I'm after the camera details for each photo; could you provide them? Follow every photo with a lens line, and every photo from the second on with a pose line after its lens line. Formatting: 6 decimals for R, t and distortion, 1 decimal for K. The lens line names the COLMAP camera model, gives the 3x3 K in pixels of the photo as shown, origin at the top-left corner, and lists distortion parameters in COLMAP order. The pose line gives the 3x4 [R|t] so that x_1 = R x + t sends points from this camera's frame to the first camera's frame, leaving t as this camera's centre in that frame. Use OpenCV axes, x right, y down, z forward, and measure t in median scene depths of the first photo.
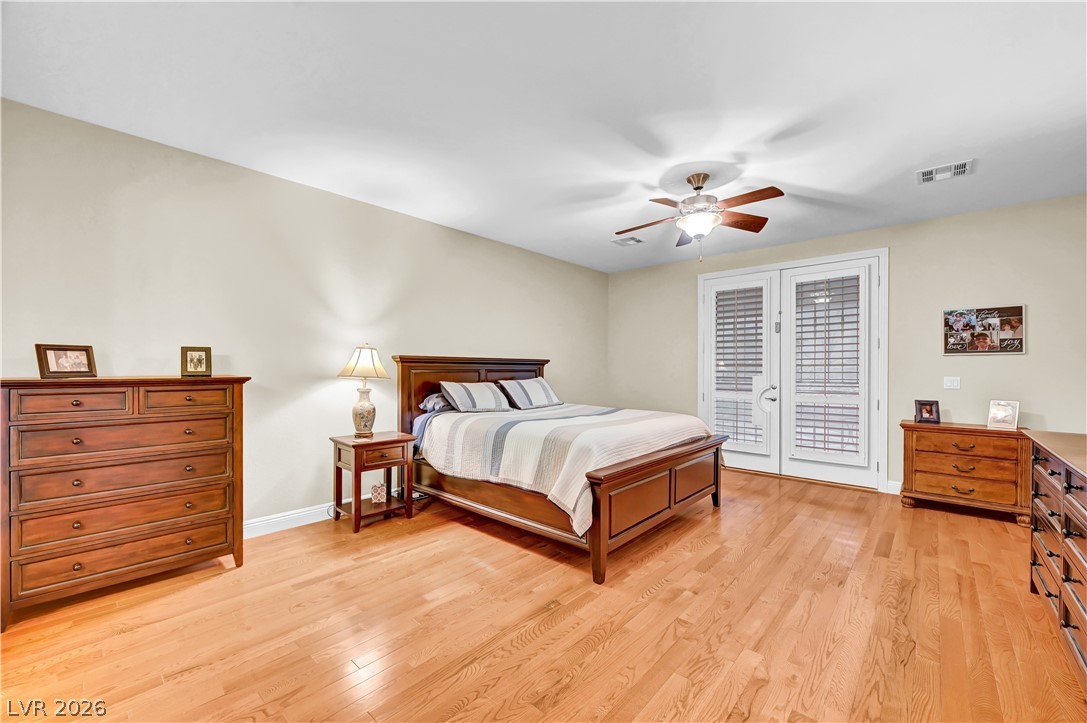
lens RADIAL K [[431.1, 0, 546.0], [0, 431.1, 368.9], [0, 0, 1]] dist [0.001404, -0.000020]
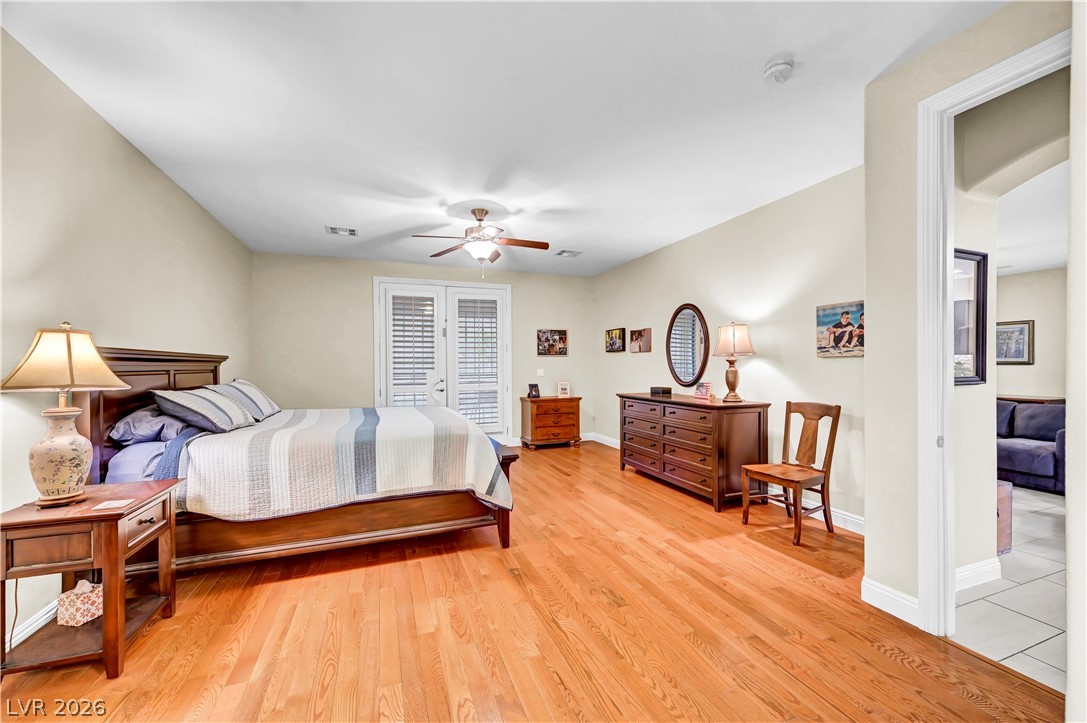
lens RADIAL K [[430.2, 0, 541.4], [0, 430.2, 361.3], [0, 0, 1]] dist [-0.000861, 0.000008]
pose [[0.460005, 0.000420, 0.887916, -0.619203], [0.010180, 0.999932, -0.005747, -0.003339], [-0.887858, 0.011682, 0.459969, 0.259804]]
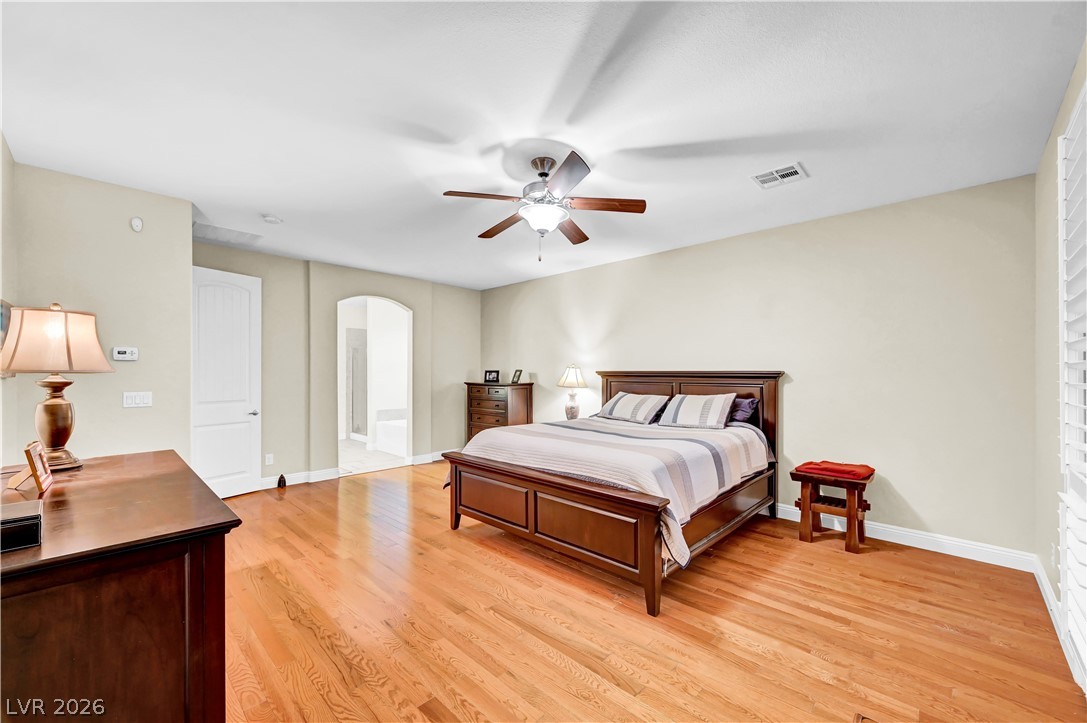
lens RADIAL K [[438.4, 0, 548.2], [0, 438.4, 368.2], [0, 0, 1]] dist [0.000553, -0.000127]
pose [[-0.037323, -0.013127, -0.999217, 1.133366], [-0.003071, 0.999911, -0.013021, -0.021997], [0.999299, 0.002583, -0.037360, 0.971351]]
